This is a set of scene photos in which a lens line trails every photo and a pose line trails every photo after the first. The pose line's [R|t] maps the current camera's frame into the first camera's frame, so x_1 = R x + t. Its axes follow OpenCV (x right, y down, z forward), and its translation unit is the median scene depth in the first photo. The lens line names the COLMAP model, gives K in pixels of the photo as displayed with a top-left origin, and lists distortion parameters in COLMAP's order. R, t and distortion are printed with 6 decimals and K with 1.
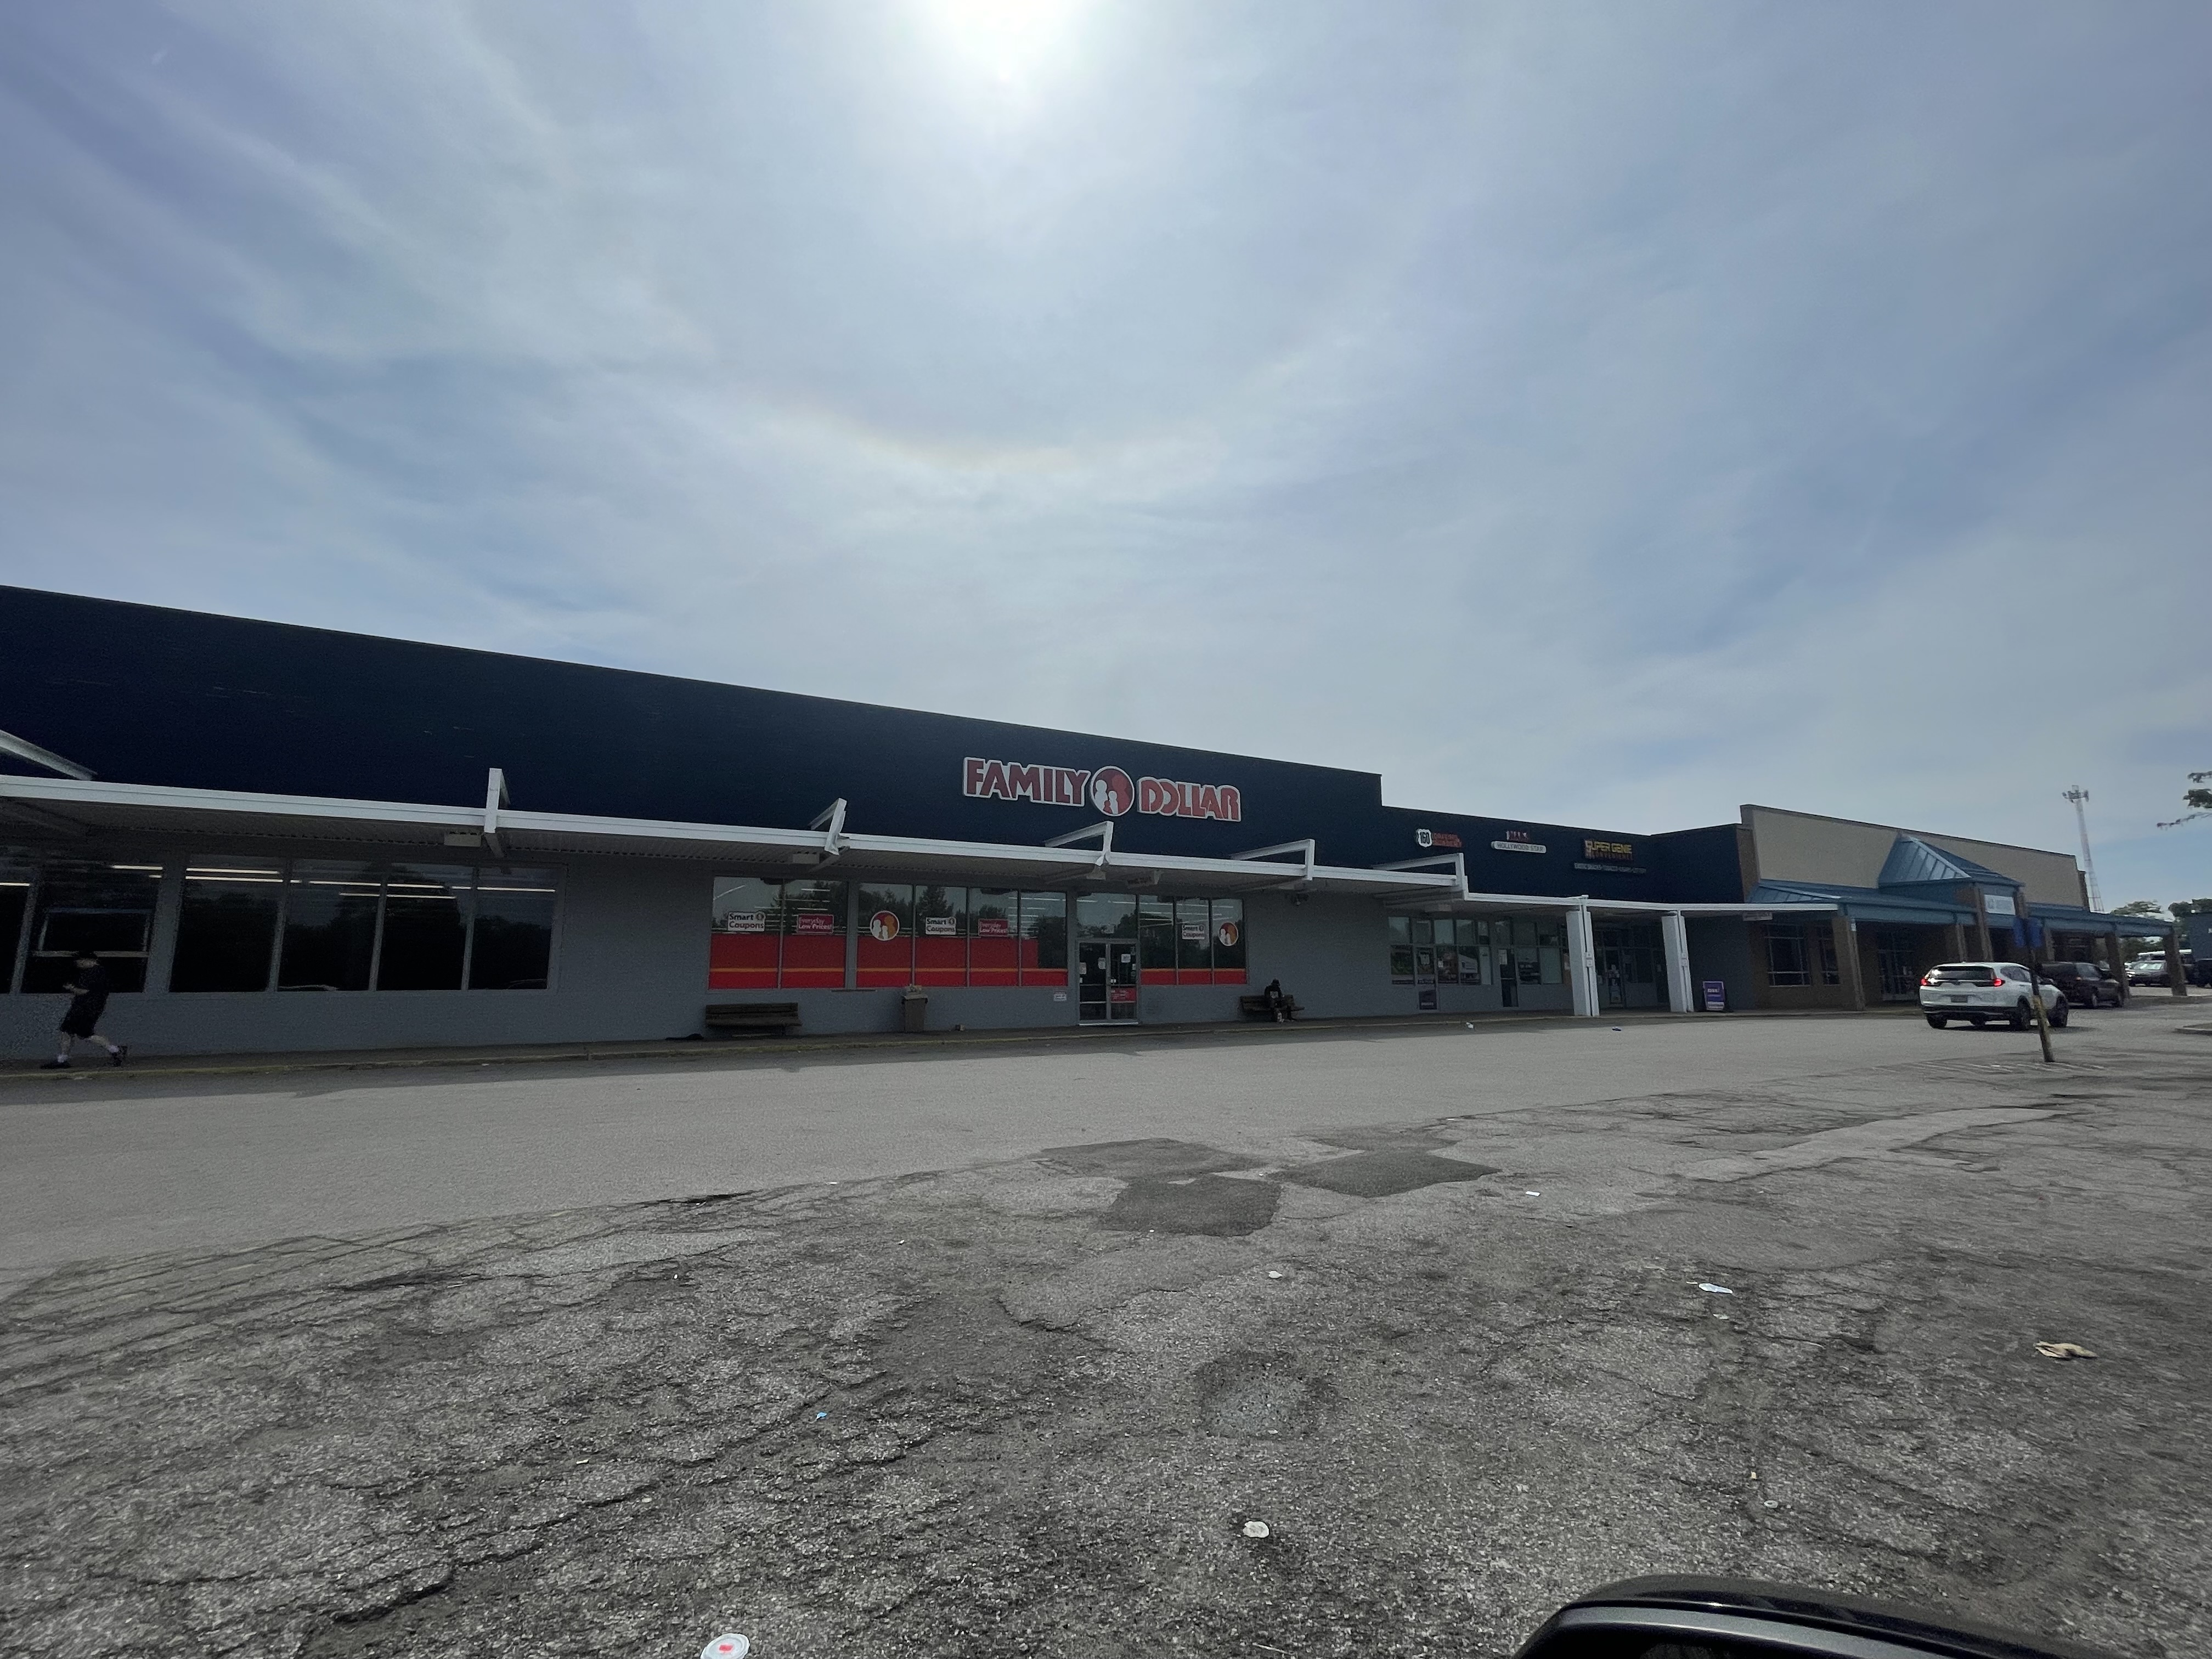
lens RADIAL K [[949.4, 0, 1101.0], [0, 949.4, 833.4], [0, 0, 1]] dist [0.000546, -0.000074]
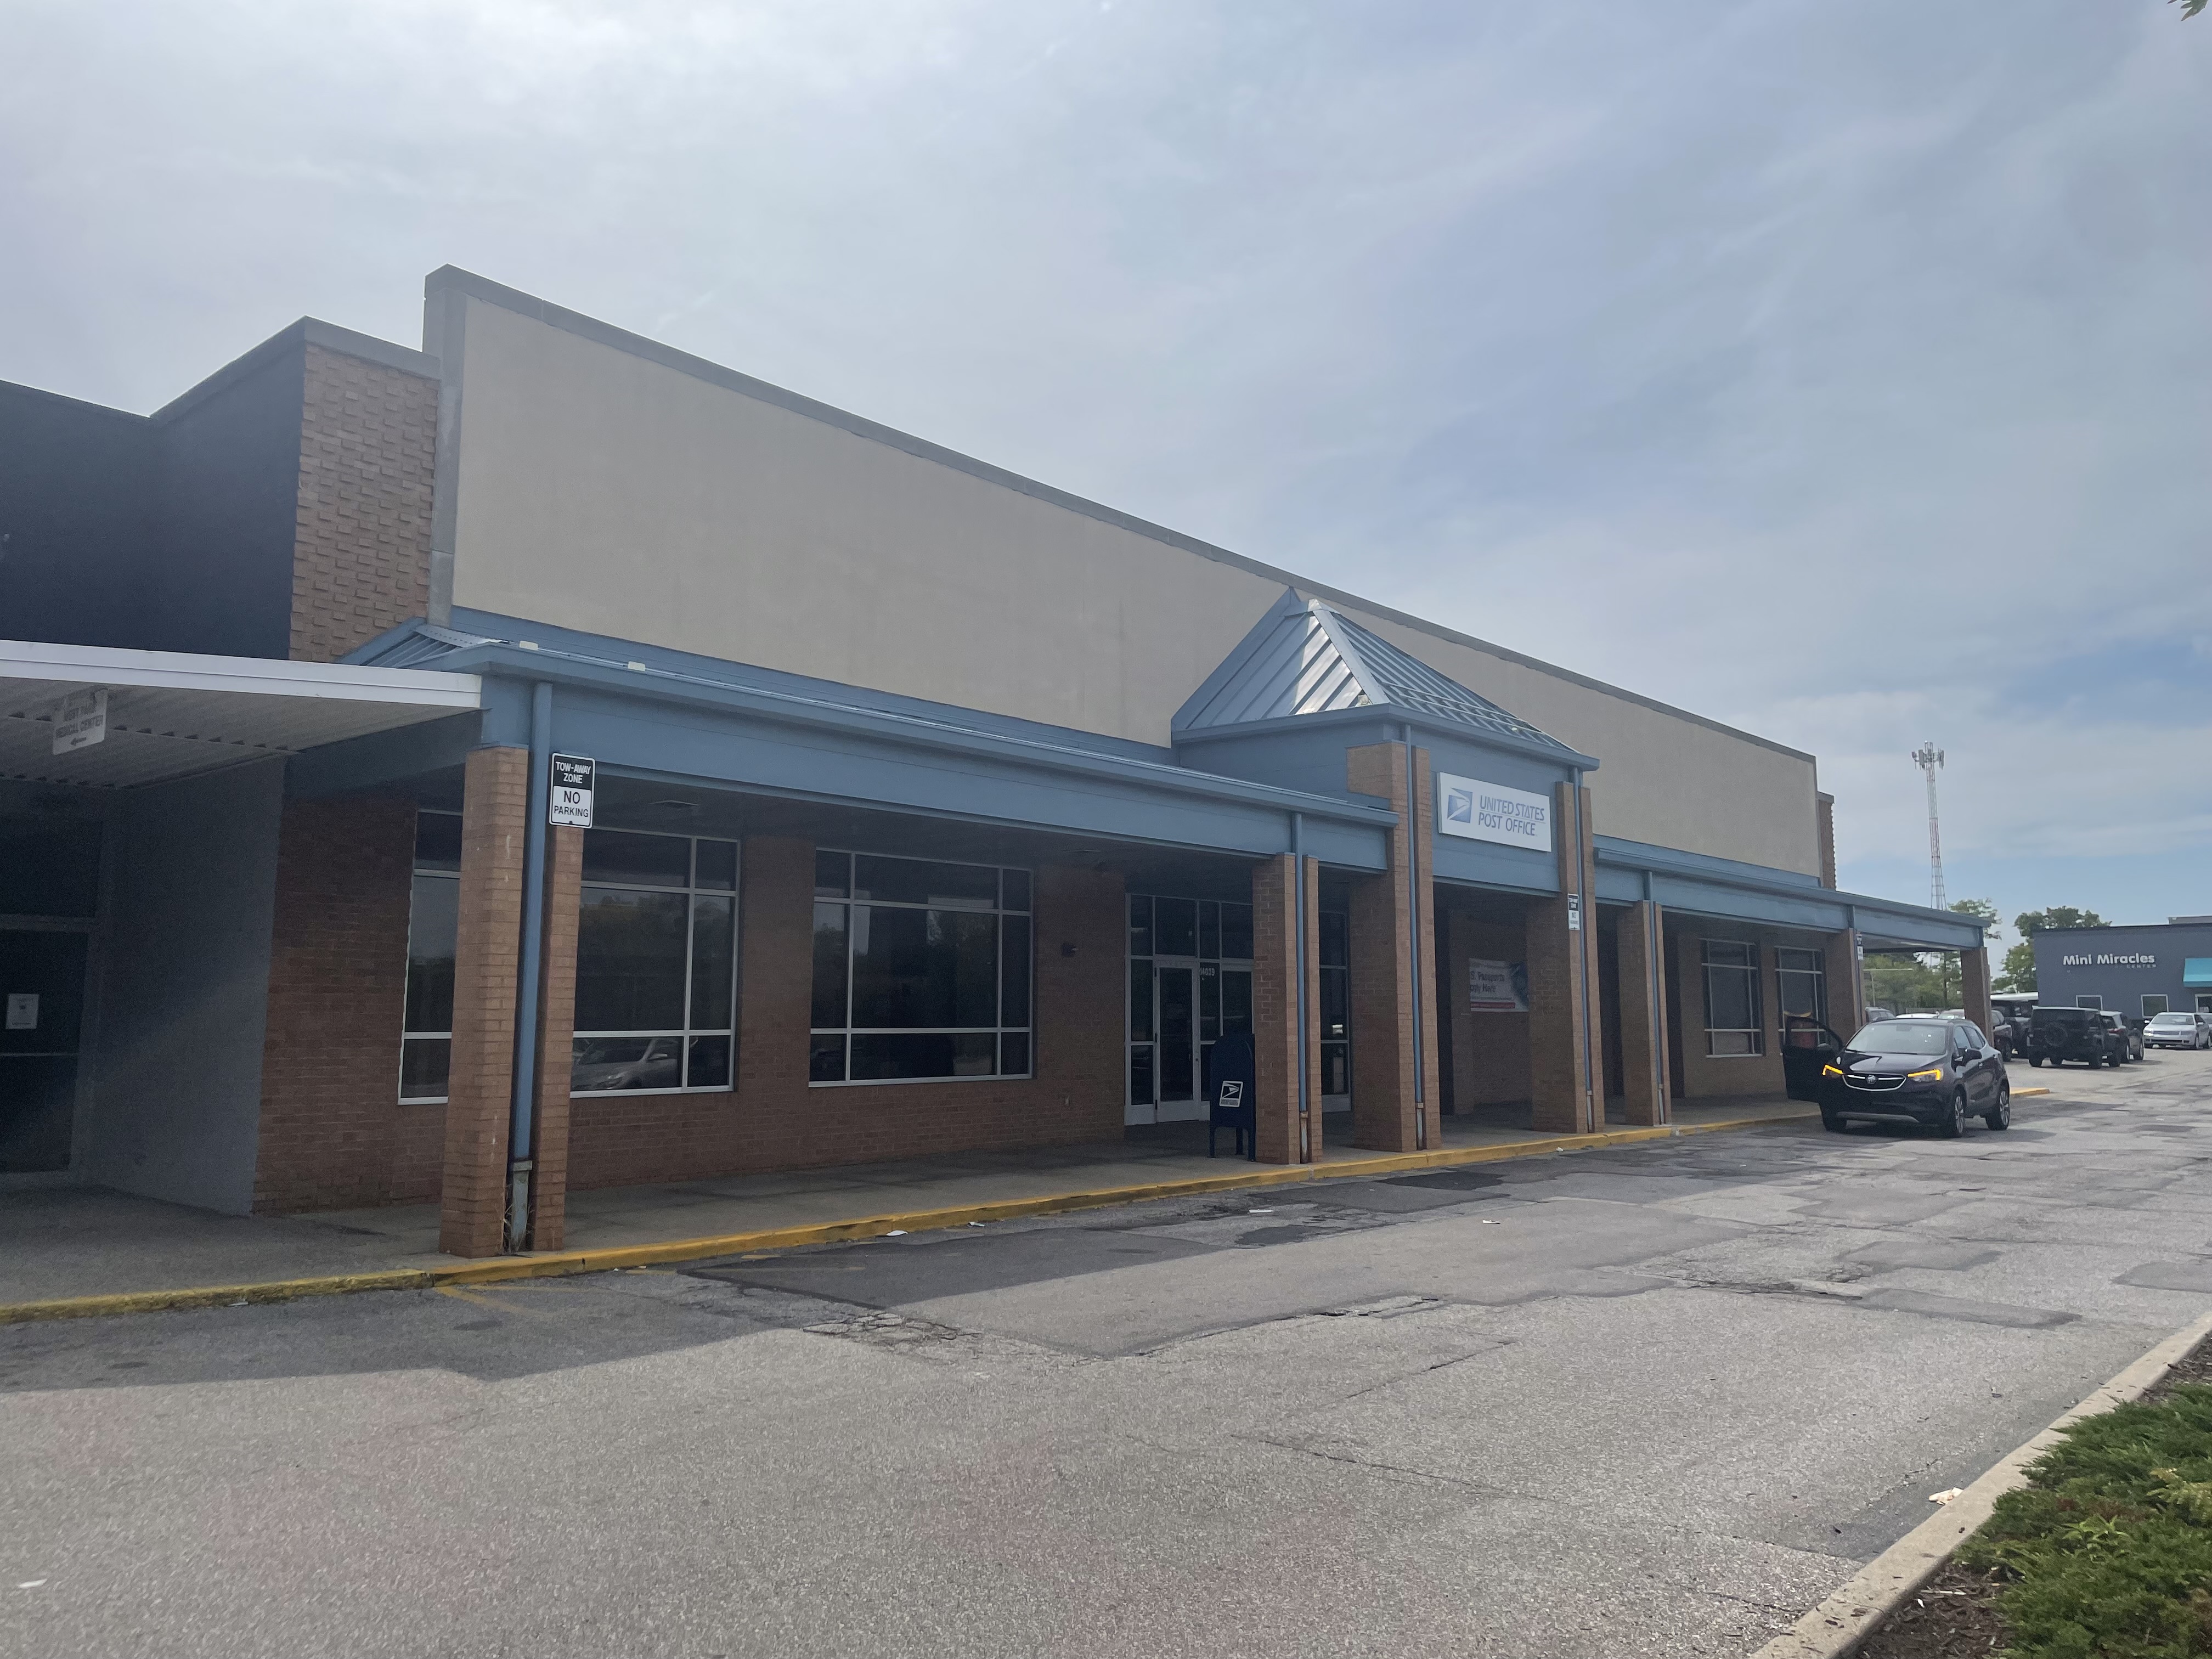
lens RADIAL K [[1666.8, 0, 1108.5], [0, 1666.8, 825.3], [0, 0, 1]] dist [0.052088, 0.000966]
pose [[0.941904, 0.049509, 0.332213, 0.634086], [-0.059931, 0.997978, 0.021192, 0.072389], [-0.330492, -0.039871, 0.942966, 0.525947]]
